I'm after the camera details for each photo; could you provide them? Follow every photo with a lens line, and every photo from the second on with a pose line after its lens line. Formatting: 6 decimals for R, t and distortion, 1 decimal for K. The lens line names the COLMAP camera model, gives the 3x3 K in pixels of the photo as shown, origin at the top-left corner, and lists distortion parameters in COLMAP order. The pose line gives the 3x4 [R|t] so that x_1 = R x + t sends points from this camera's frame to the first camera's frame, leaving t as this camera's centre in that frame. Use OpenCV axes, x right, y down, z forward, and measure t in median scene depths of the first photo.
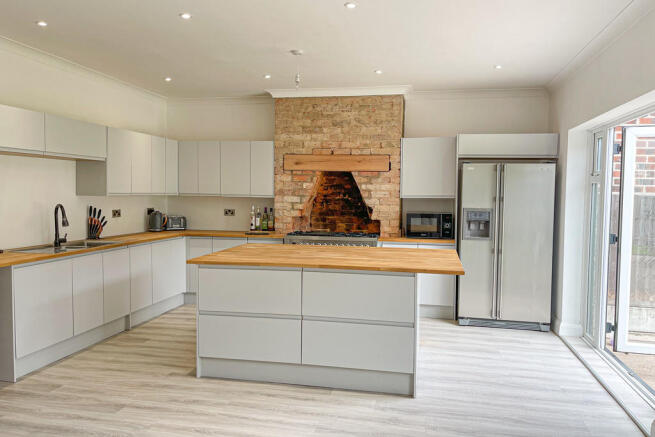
lens RADIAL K [[504.7, 0, 329.2], [0, 504.7, 216.0], [0, 0, 1]] dist [0.049040, -0.059987]
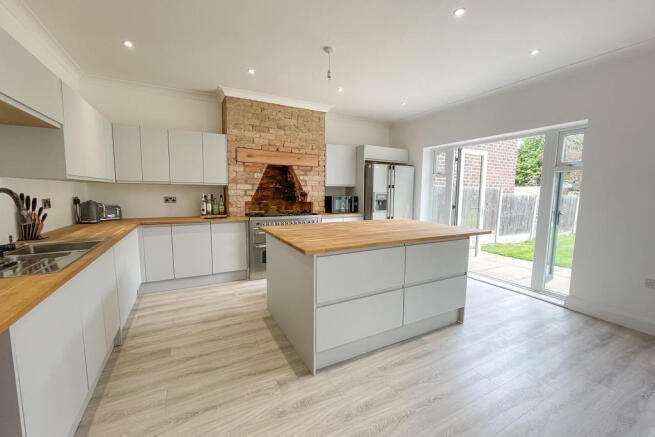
lens RADIAL K [[268.1, 0, 325.7], [0, 268.1, 219.8], [0, 0, 1]] dist [-0.005242, 0.000271]
pose [[0.763425, -0.071574, 0.641919, -0.351196], [0.026868, 0.996500, 0.079157, -0.000935], [-0.645338, -0.043183, 0.762676, 0.410870]]
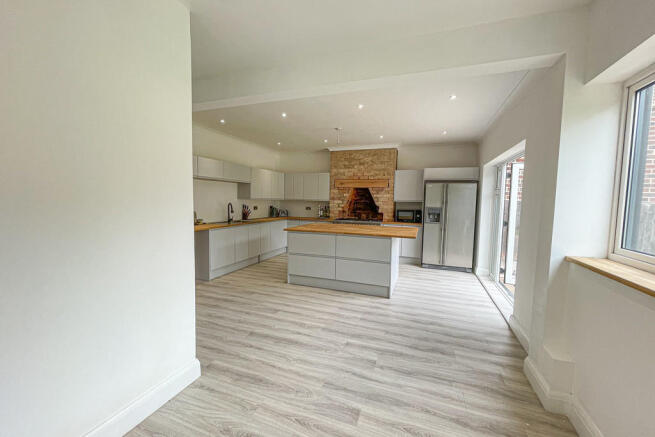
lens RADIAL K [[268.1, 0, 324.7], [0, 268.1, 218.8], [0, 0, 1]] dist [-0.005242, 0.000271]
pose [[0.986679, 0.016346, -0.161856, 0.047054], [-0.012627, 0.999633, 0.023983, 0.009444], [0.162189, -0.021619, 0.986523, -0.056006]]
